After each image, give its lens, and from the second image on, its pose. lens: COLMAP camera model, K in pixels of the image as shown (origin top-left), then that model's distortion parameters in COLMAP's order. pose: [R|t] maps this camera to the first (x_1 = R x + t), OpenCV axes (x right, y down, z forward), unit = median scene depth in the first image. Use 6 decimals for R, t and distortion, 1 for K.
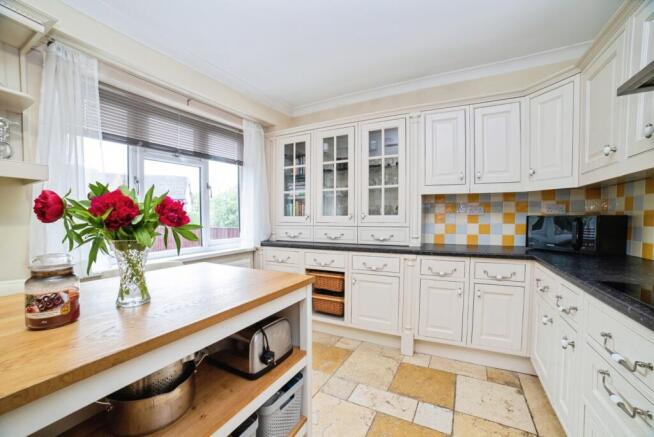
lens RADIAL K [[284.3, 0, 329.8], [0, 284.3, 219.1], [0, 0, 1]] dist [-0.018523, 0.008174]
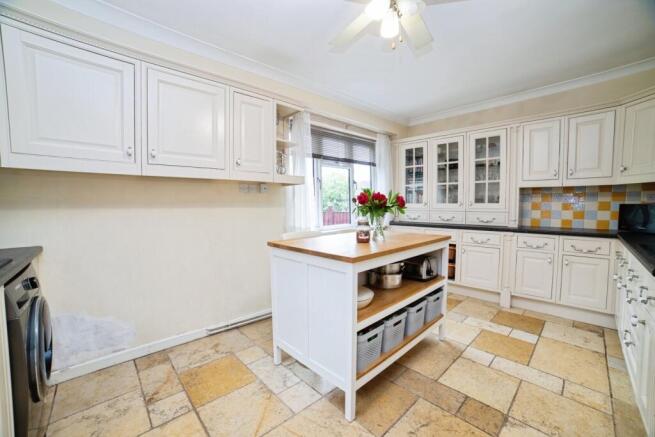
lens RADIAL K [[284.8, 0, 335.1], [0, 284.8, 209.7], [0, 0, 1]] dist [-0.018523, 0.008174]
pose [[0.960378, 0.014197, -0.278340, -0.128872], [-0.010753, 0.999846, 0.013898, 0.006919], [0.278494, -0.010354, 0.960382, -0.484969]]
